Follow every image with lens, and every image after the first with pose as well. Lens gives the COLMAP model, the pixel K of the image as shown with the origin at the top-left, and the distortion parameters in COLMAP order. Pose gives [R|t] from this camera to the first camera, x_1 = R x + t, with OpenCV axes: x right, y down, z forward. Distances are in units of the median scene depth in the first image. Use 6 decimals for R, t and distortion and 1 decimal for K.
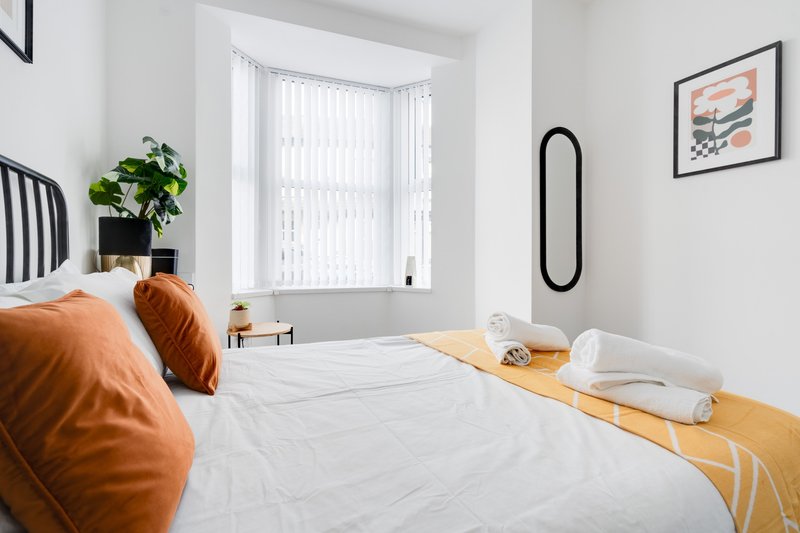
lens RADIAL K [[358.0, 0, 400.0], [0, 358.0, 266.5], [0, 0, 1]] dist [-0.000510, -0.000043]
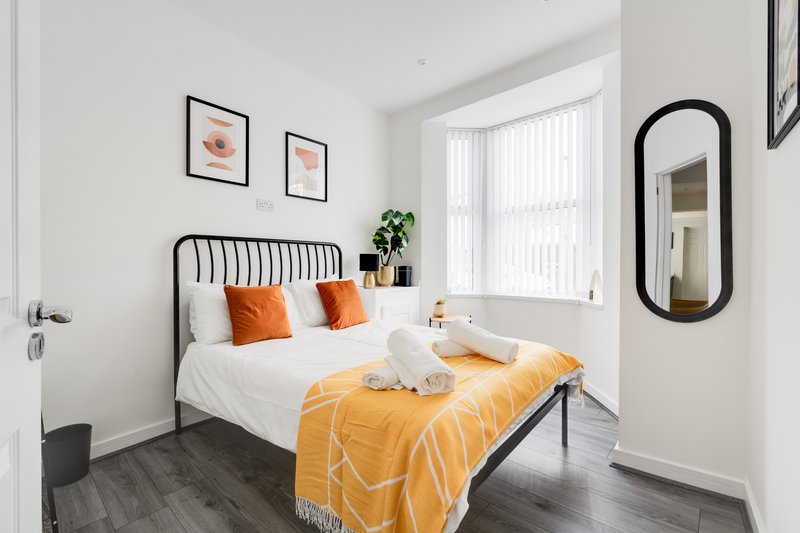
lens RADIAL K [[358.0, 0, 400.0], [0, 358.0, 266.5], [0, 0, 1]] dist [-0.000510, -0.000043]
pose [[0.432671, 0.002840, -0.901547, 0.830172], [-0.012576, 0.999917, -0.002886, -0.034575], [0.901464, 0.012587, 0.432671, 0.152738]]
